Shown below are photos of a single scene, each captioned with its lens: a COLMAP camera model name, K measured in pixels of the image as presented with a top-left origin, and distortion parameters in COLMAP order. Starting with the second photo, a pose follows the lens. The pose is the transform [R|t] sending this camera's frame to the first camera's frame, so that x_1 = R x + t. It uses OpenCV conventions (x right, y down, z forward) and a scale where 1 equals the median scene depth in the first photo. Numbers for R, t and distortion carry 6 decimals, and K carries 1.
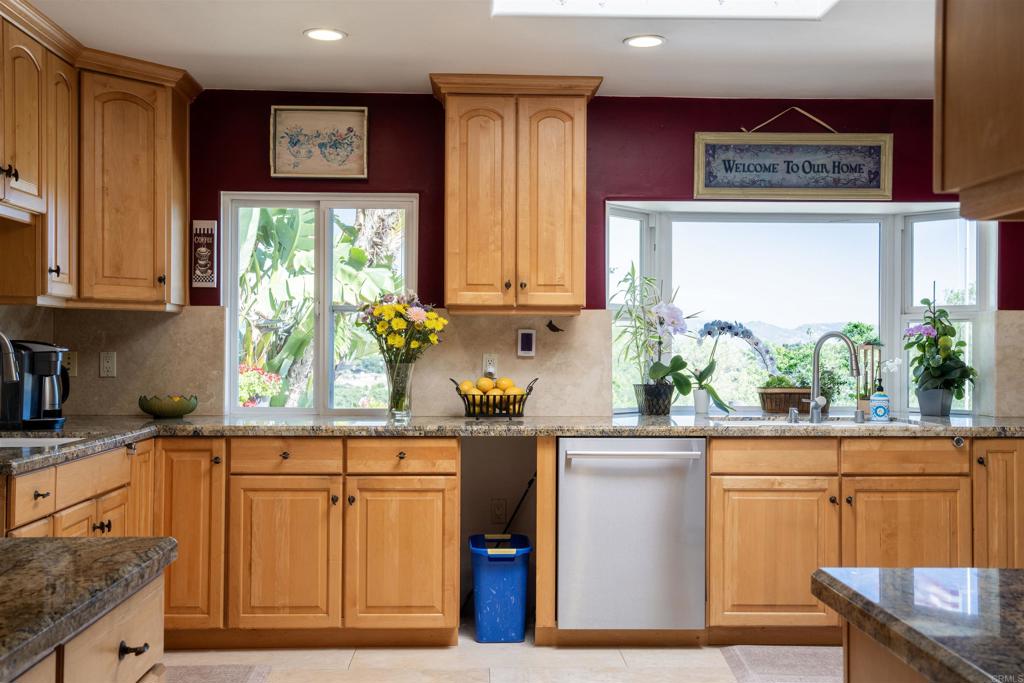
lens RADIAL K [[1117.6, 0, 517.9], [0, 1117.6, 349.6], [0, 0, 1]] dist [0.077778, 0.000000]
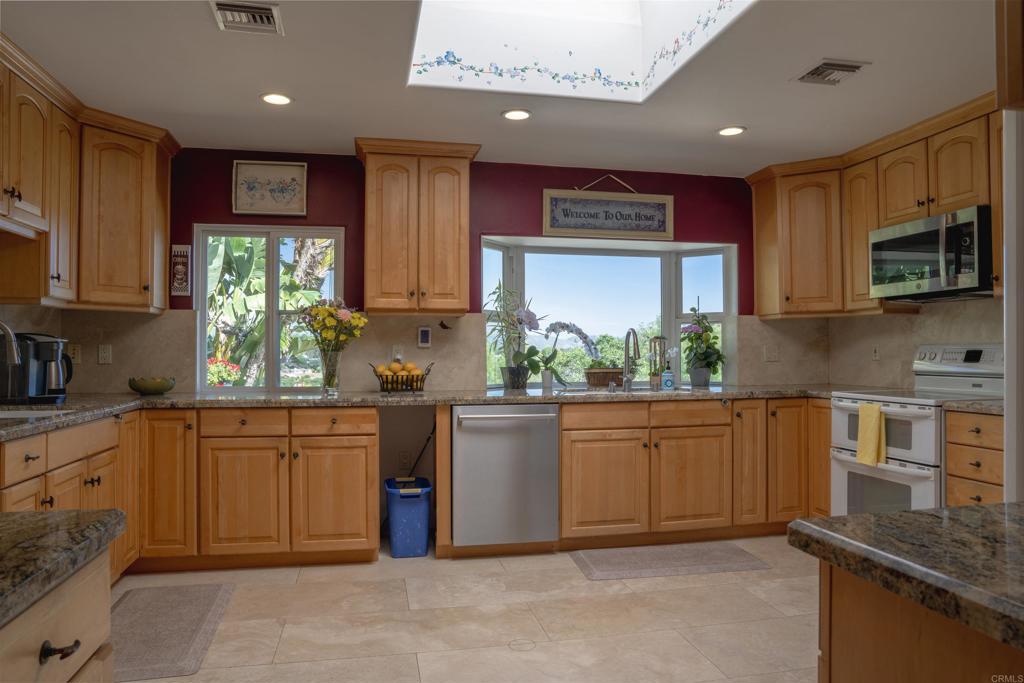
lens RADIAL K [[724.8, 0, 518.9], [0, 724.8, 344.7], [0, 0, 1]] dist [-0.079357, 0.051020]
pose [[0.987108, -0.004662, 0.159988, -0.023273], [0.005843, 0.999959, -0.006915, 0.011405], [-0.159949, 0.007761, 0.987095, 0.121012]]
